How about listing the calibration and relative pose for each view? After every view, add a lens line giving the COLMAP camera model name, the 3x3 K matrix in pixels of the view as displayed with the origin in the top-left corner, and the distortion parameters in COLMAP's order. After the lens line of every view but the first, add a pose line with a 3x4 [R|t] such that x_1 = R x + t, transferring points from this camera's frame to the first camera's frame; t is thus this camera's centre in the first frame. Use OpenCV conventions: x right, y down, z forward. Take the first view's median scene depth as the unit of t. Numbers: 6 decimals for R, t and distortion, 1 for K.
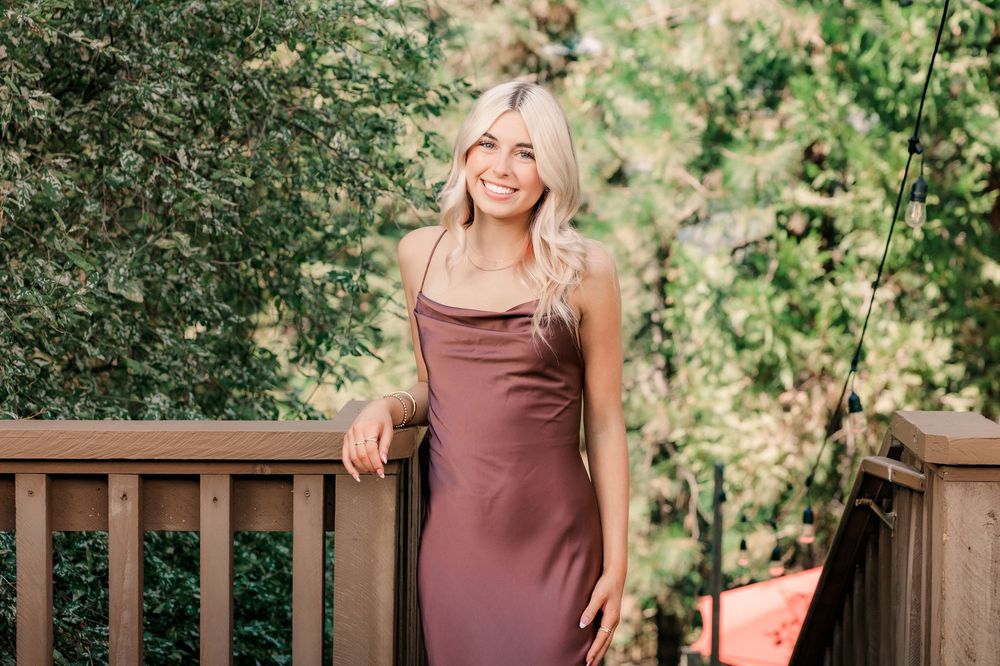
lens RADIAL K [[2064.8, 0, 500.0], [0, 2064.8, 333.0], [0, 0, 1]] dist [-0.069291, 0.020655]
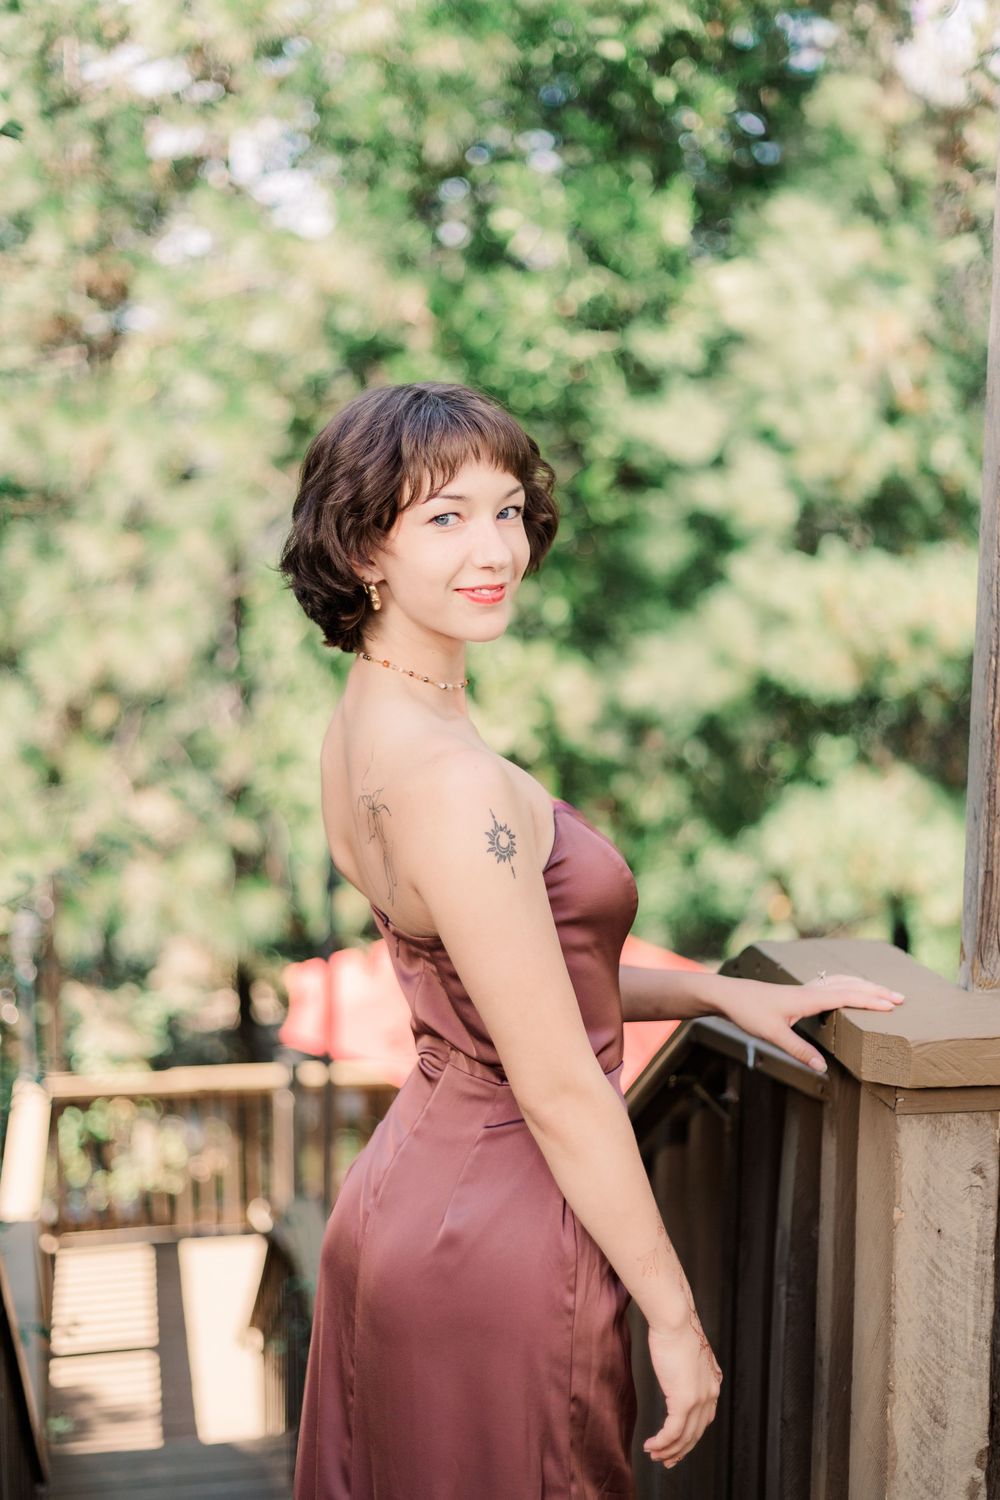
lens RADIAL K [[2310.5, 0, 500.0], [0, 2310.5, 750.0], [0, 0, 1]] dist [0.005408, -0.016632]
pose [[0.981143, -0.021932, 0.192033, -0.002457], [0.013239, 0.998833, 0.046437, -0.039310], [-0.192828, -0.043019, 0.980289, 0.303049]]
